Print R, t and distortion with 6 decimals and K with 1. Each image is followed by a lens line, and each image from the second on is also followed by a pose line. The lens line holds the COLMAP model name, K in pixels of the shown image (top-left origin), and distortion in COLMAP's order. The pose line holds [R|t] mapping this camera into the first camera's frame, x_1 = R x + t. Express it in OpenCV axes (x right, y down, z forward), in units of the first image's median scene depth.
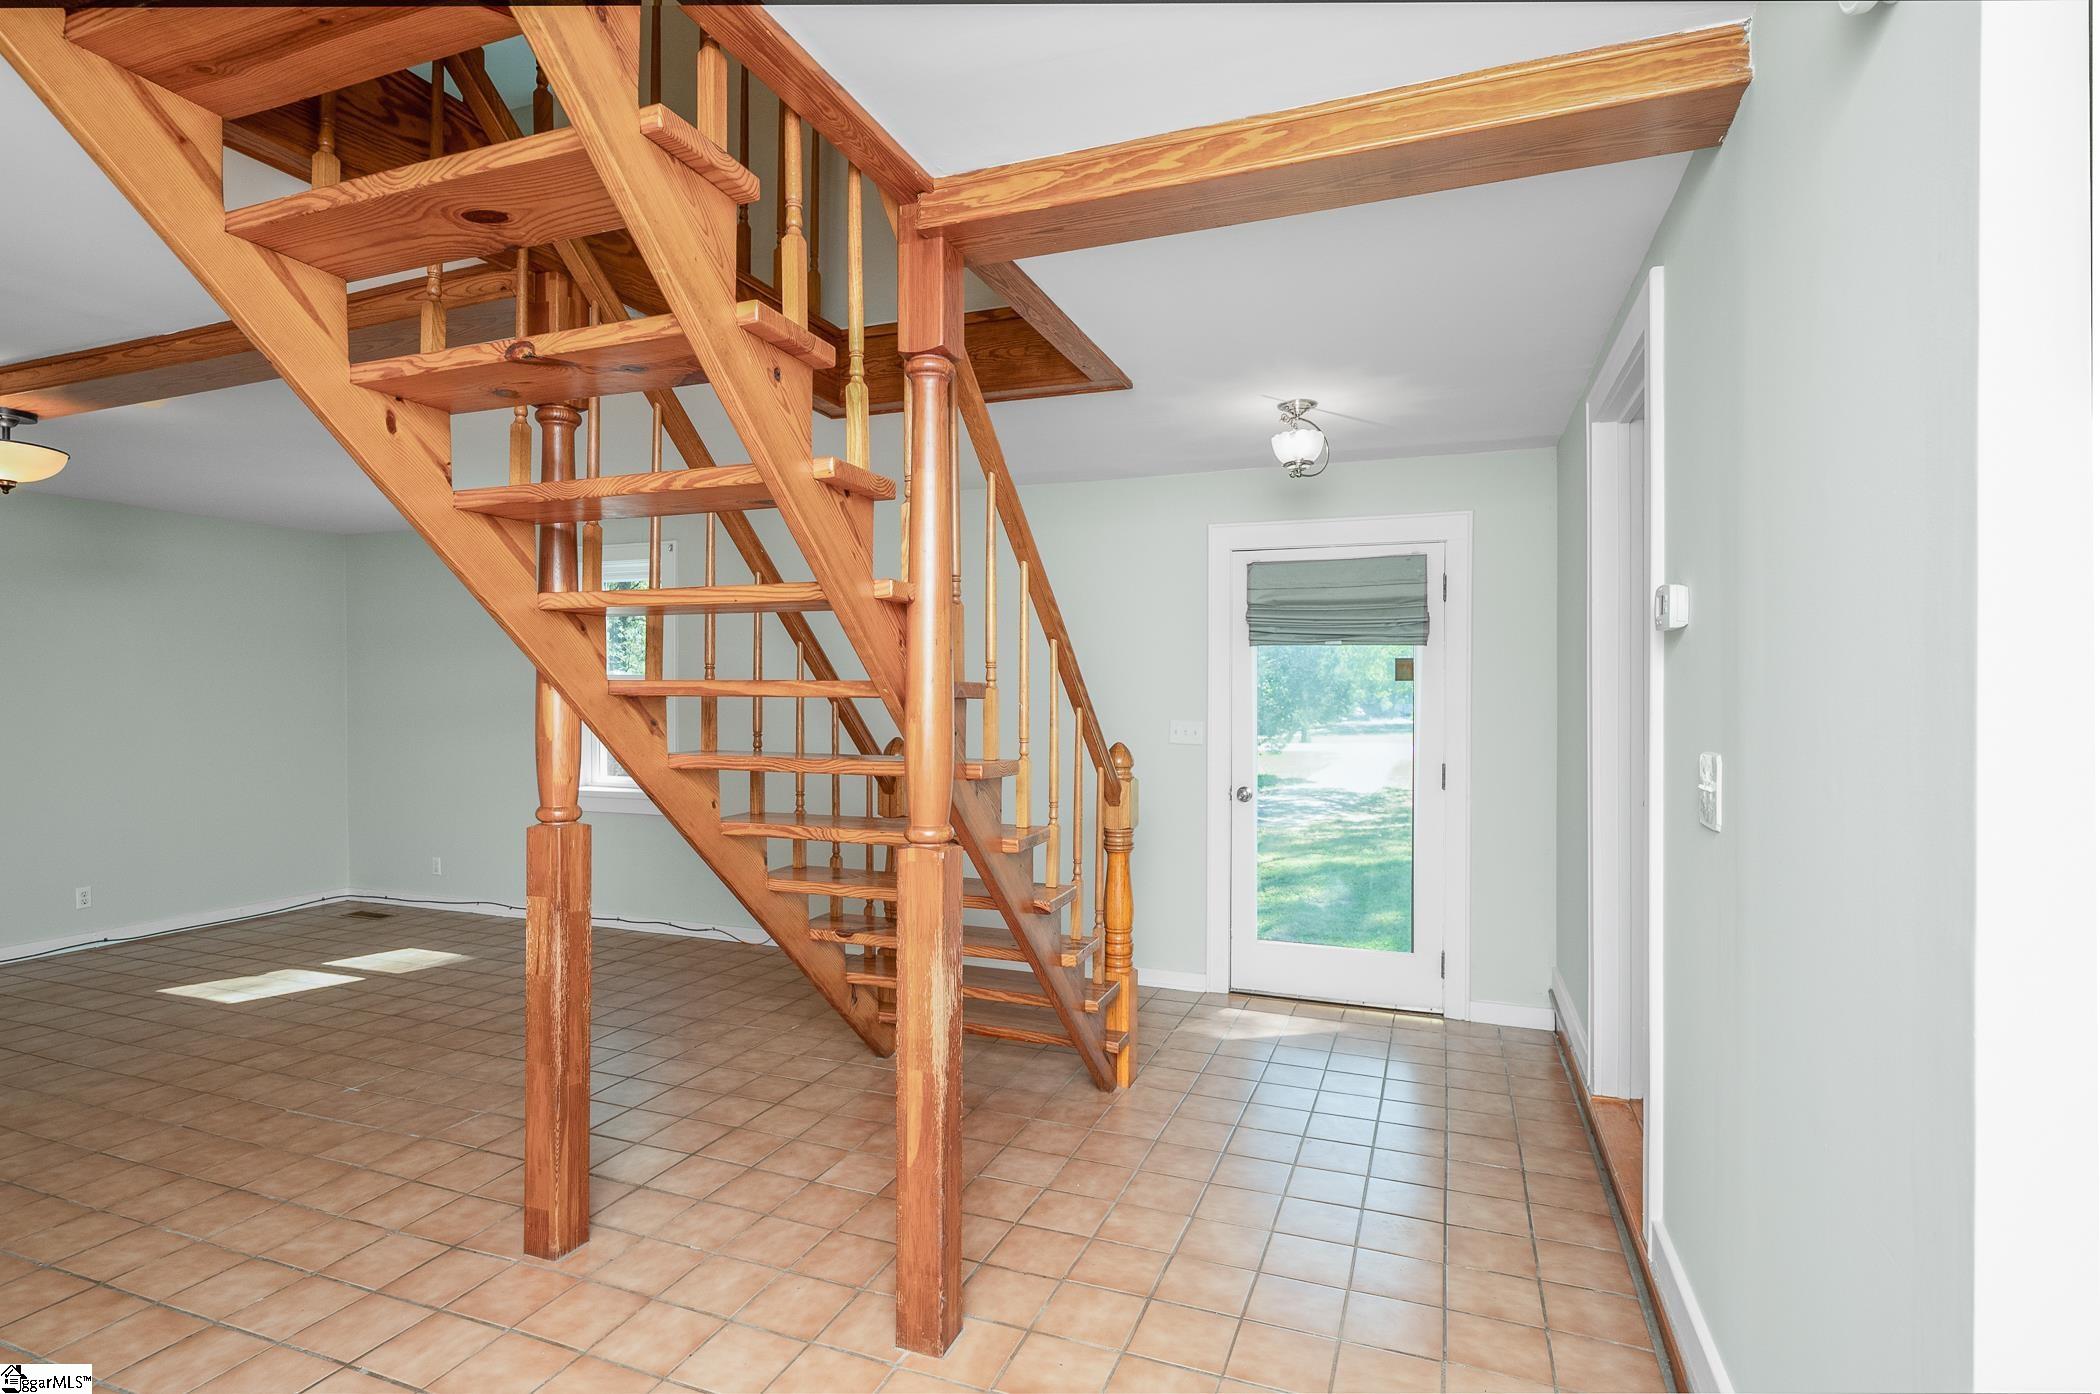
lens RADIAL K [[1039.1, 0, 1045.6], [0, 1039.1, 697.8], [0, 0, 1]] dist [-0.001631, 0.000740]
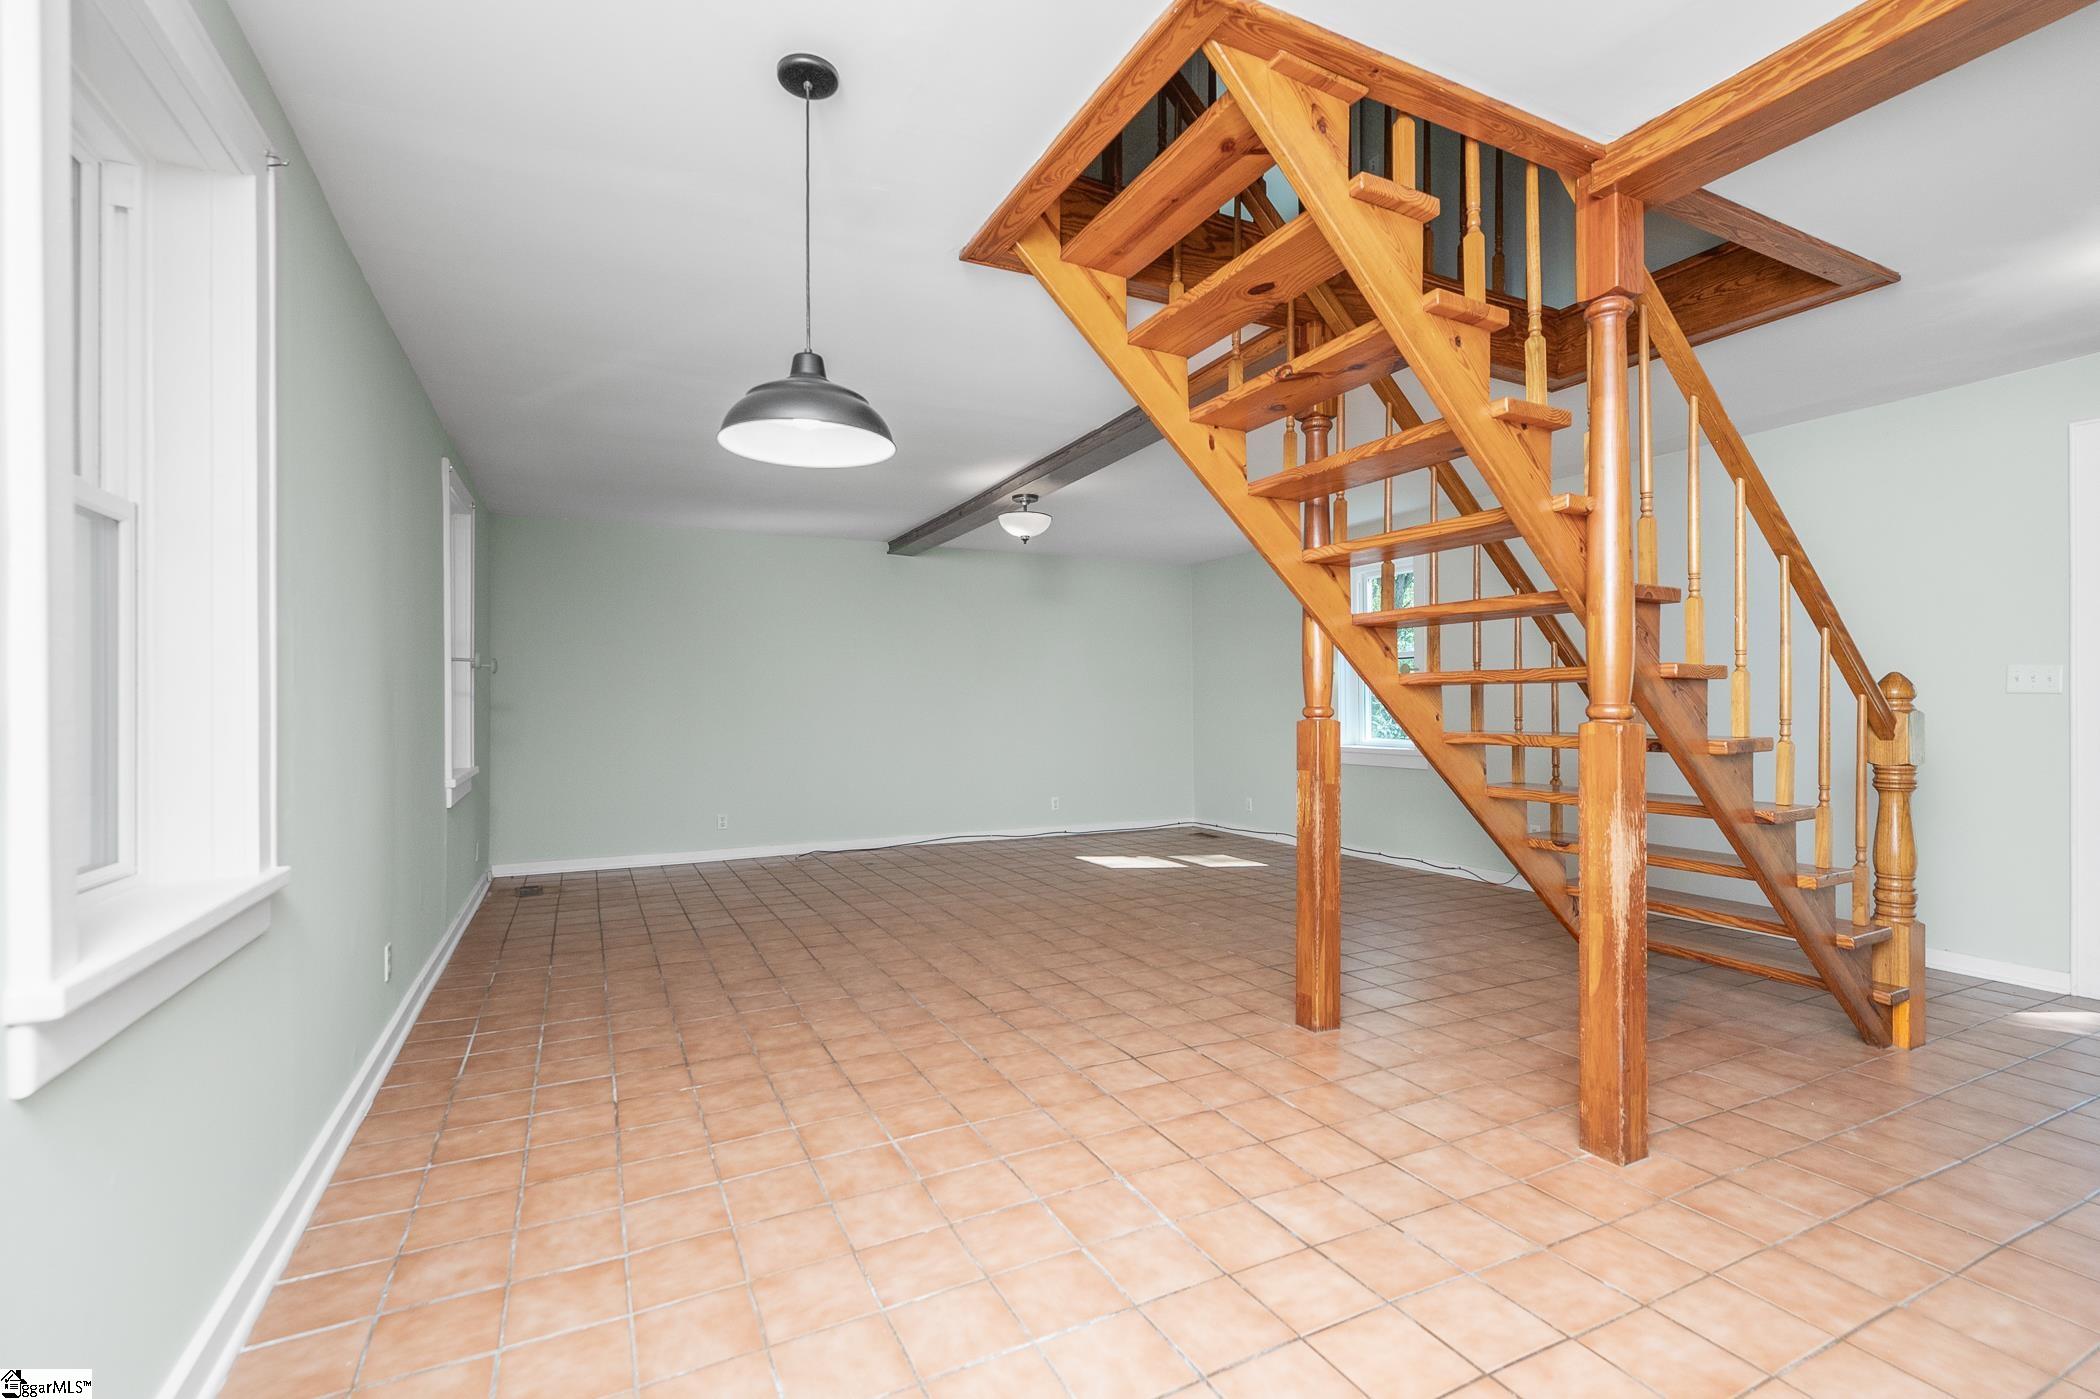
lens RADIAL K [[940.2, 0, 1058.2], [0, 940.2, 708.9], [0, 0, 1]] dist [-0.002254, 0.000198]
pose [[0.740753, -0.004460, -0.671762, 0.116802], [0.002422, 0.999989, -0.003968, 0.112633], [0.671773, 0.001312, 0.740756, -0.160612]]
